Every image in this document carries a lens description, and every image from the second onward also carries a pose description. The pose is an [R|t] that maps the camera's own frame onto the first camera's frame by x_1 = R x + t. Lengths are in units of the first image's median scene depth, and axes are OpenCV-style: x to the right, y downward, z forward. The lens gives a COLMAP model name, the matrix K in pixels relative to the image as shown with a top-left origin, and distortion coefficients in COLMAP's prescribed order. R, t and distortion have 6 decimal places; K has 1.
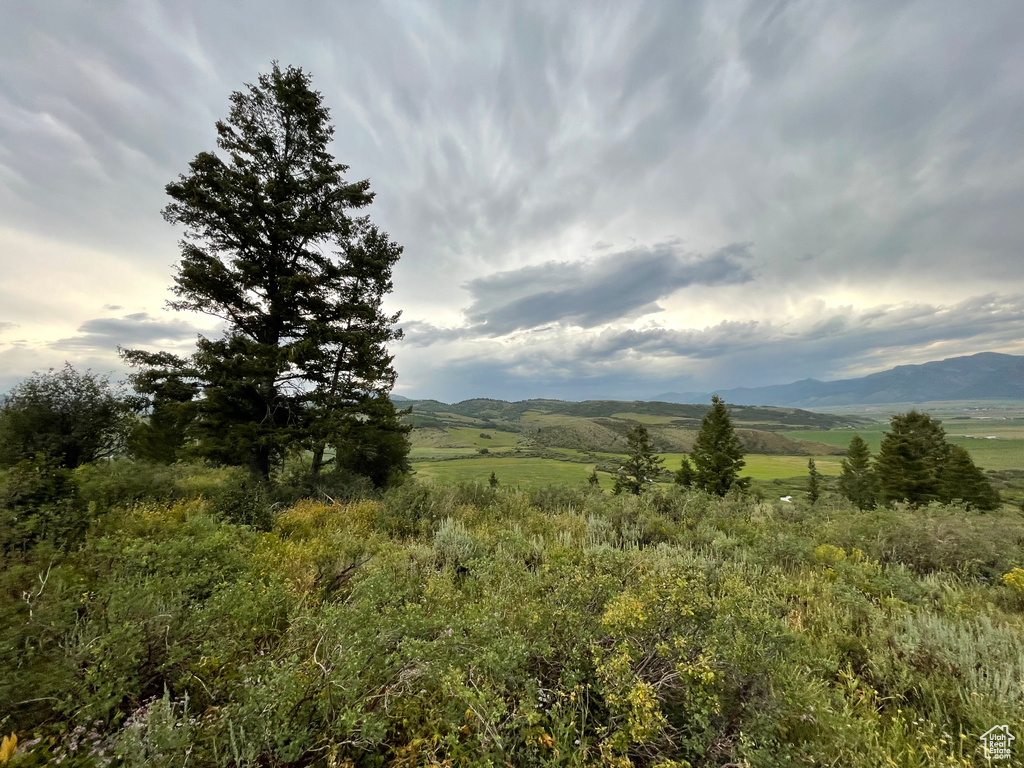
lens RADIAL K [[409.0, 0, 513.4], [0, 409.0, 380.2], [0, 0, 1]] dist [-0.007463, 0.000770]
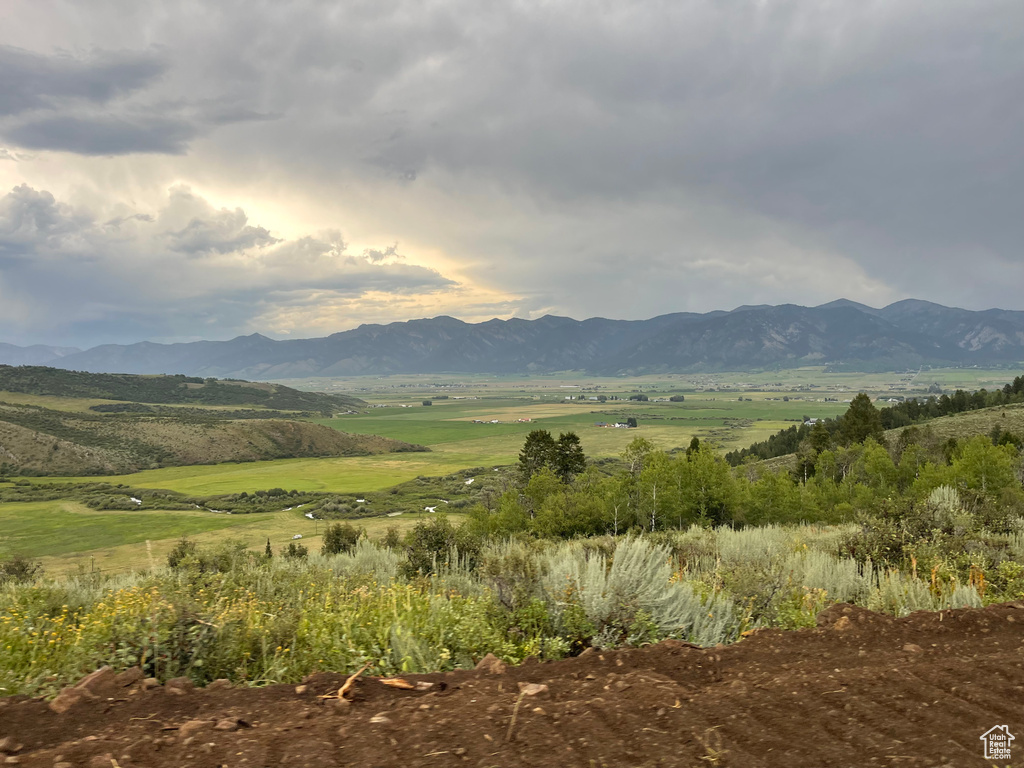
lens RADIAL K [[775.1, 0, 507.6], [0, 775.1, 373.5], [0, 0, 1]] dist [0.082358, -0.092787]
pose [[0.570538, 0.020713, 0.821010, -0.142173], [-0.072450, 0.997054, 0.025192, -0.005452], [-0.818070, -0.073855, 0.570357, 0.012044]]
